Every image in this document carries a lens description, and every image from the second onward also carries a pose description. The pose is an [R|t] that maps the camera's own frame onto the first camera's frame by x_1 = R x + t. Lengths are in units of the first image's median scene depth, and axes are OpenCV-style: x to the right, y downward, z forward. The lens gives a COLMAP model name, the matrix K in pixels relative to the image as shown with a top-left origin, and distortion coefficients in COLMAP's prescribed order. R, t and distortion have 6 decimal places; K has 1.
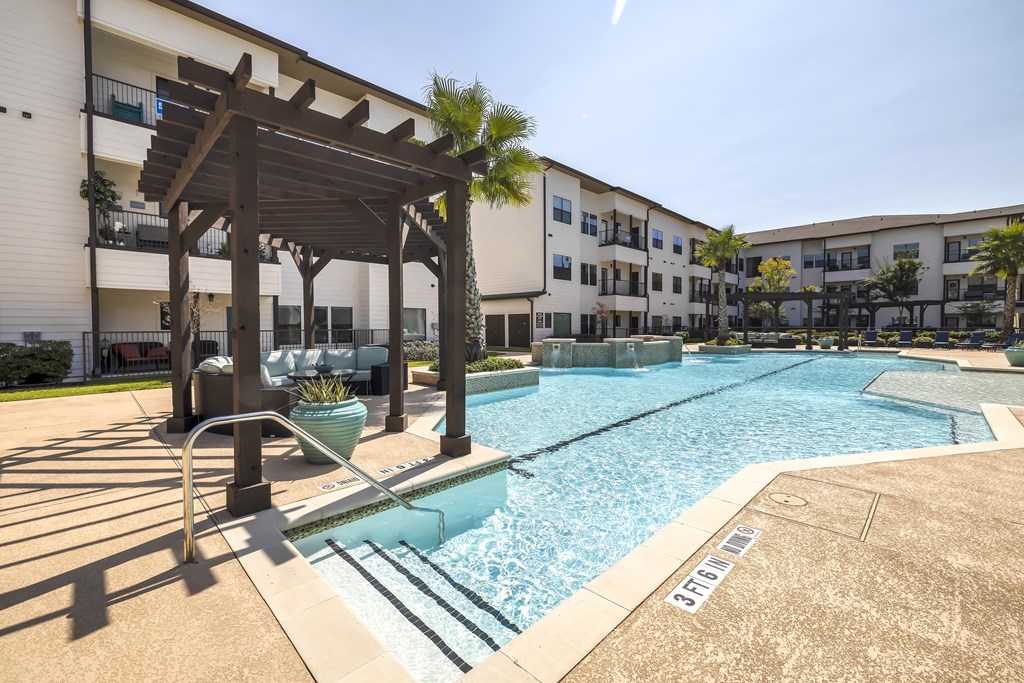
lens RADIAL K [[428.9, 0, 510.3], [0, 428.9, 338.7], [0, 0, 1]] dist [-0.002618, -0.000490]
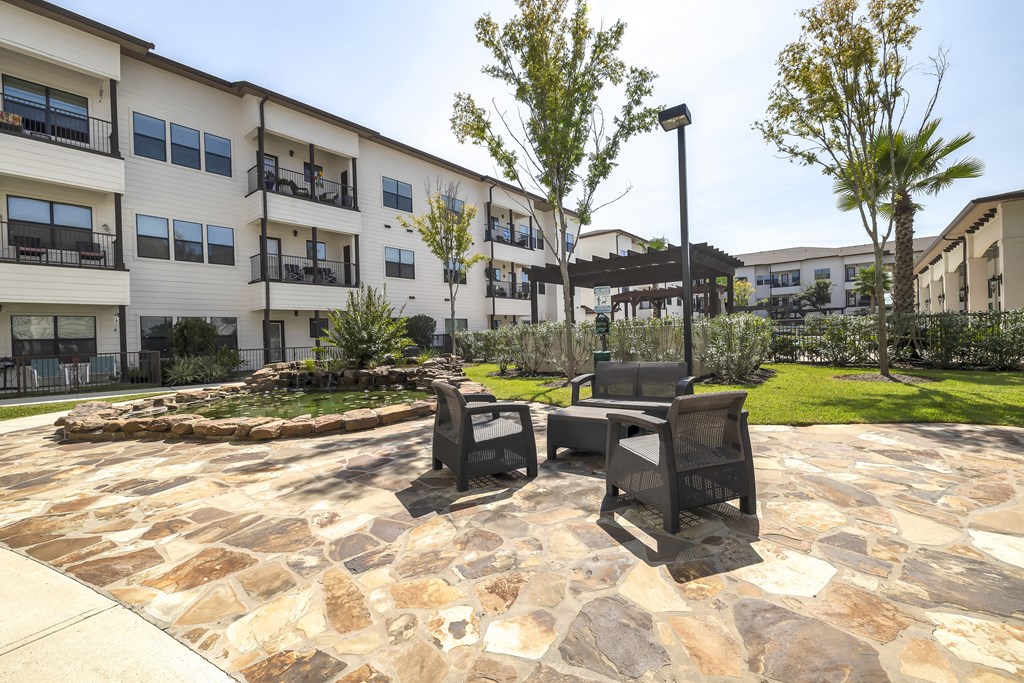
lens RADIAL K [[428.9, 0, 515.7], [0, 428.9, 336.6], [0, 0, 1]] dist [-0.002618, -0.000490]
pose [[0.993984, -0.027914, 0.105907, -0.309510], [0.030723, 0.999216, -0.024981, 0.018493], [-0.105126, 0.028085, 0.994062, -0.377628]]
